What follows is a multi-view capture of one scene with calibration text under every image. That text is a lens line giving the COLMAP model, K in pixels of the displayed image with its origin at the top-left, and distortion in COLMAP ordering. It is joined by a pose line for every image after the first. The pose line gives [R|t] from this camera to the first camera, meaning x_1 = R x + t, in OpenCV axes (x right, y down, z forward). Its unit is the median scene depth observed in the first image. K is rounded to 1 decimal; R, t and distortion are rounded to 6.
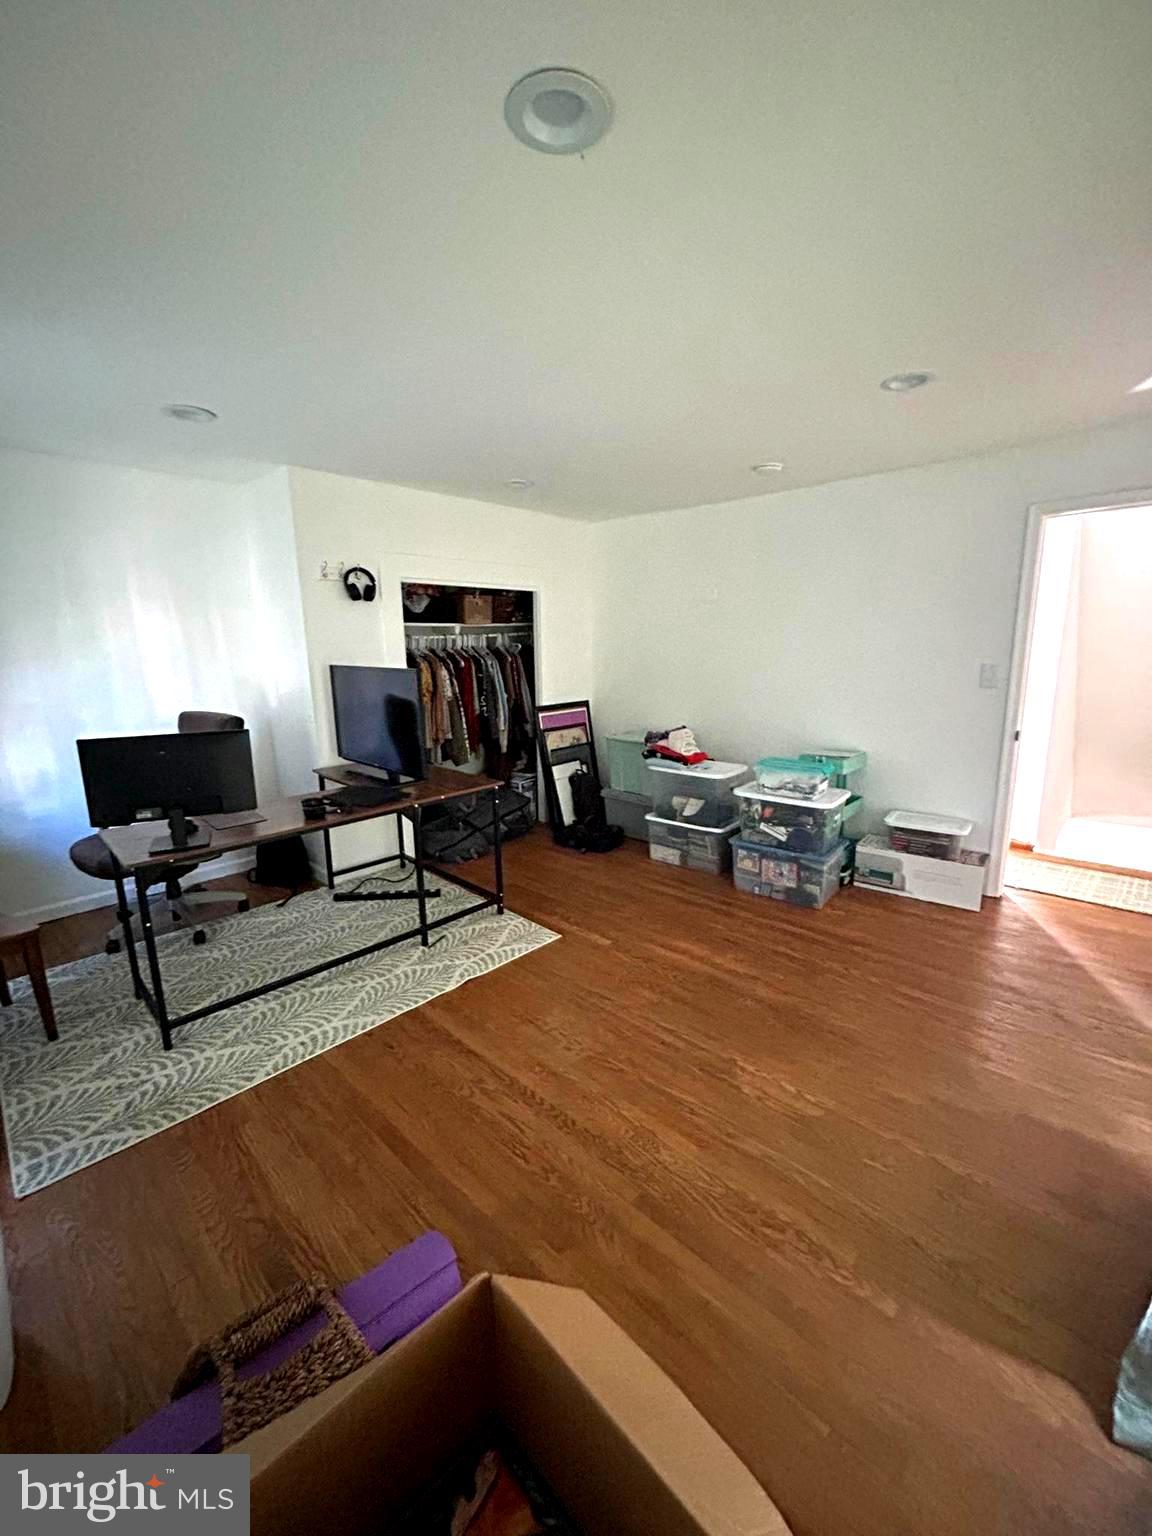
lens RADIAL K [[619.8, 0, 576.6], [0, 619.8, 765.0], [0, 0, 1]] dist [0.000108, -0.000007]
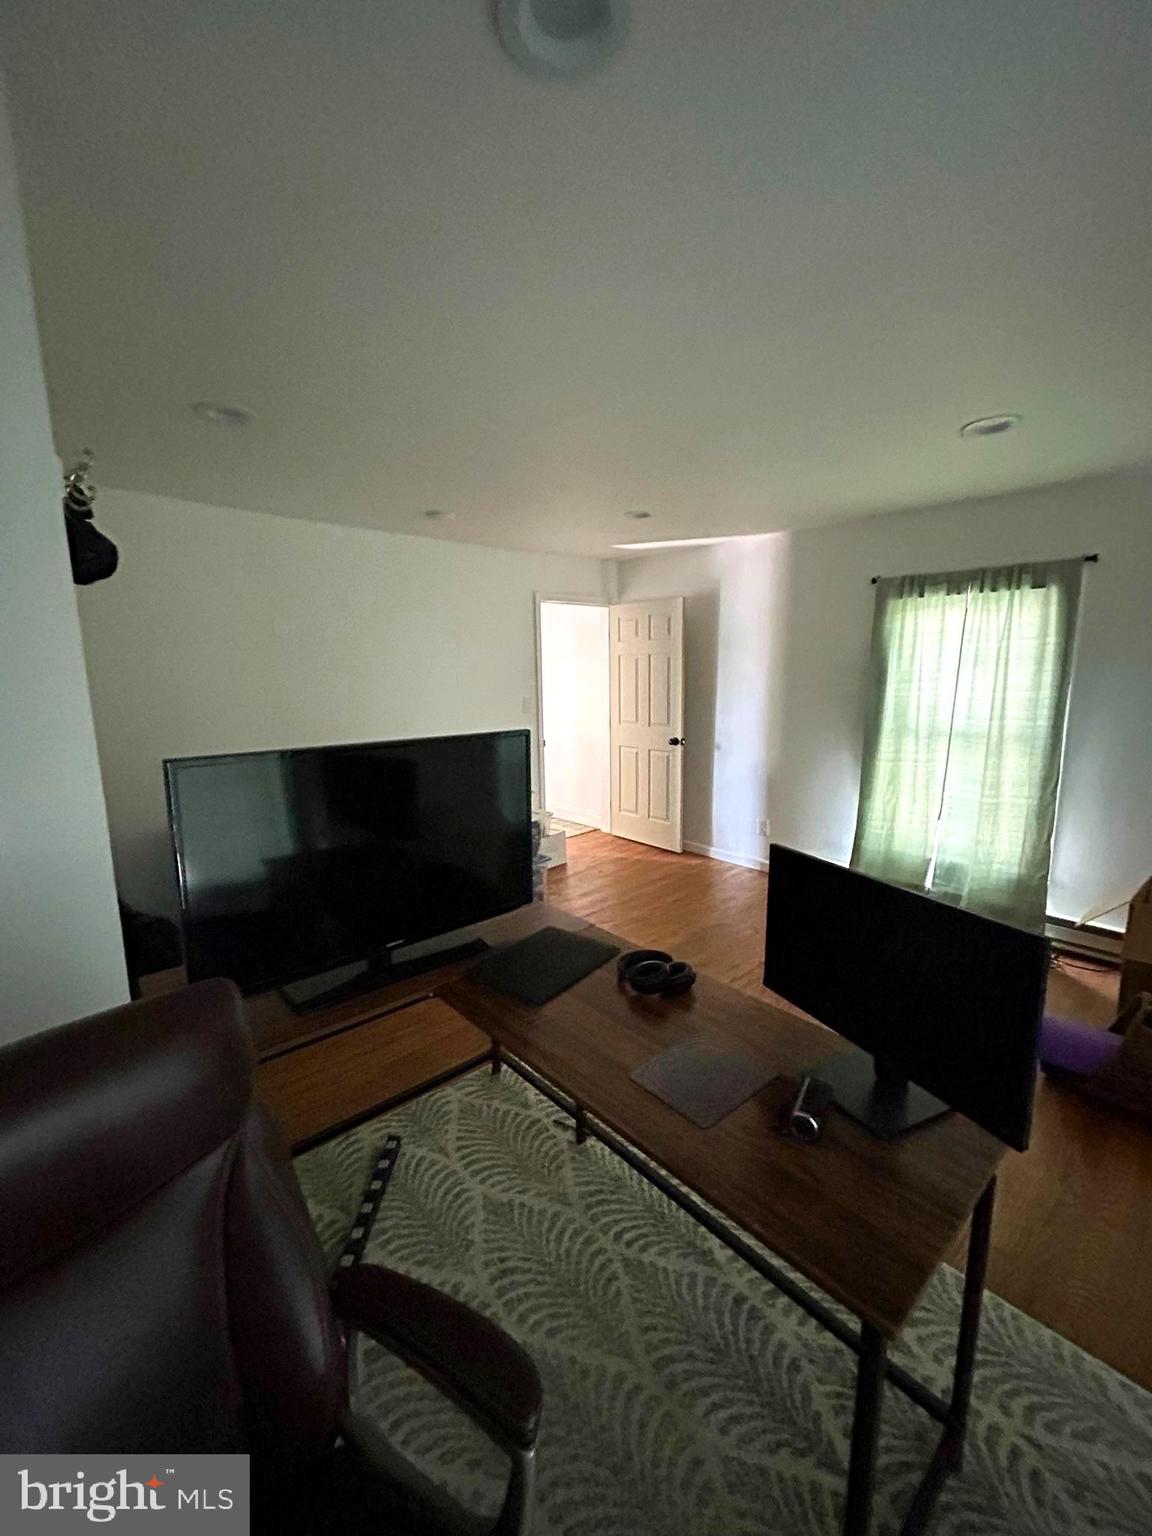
lens RADIAL K [[619.8, 0, 576.6], [0, 619.8, 765.0], [0, 0, 1]] dist [0.000108, -0.000007]
pose [[0.069896, -0.140289, 0.987640, -0.796222], [0.211825, 0.969571, 0.122731, -0.168886], [-0.974805, 0.200629, 0.097486, 0.816648]]
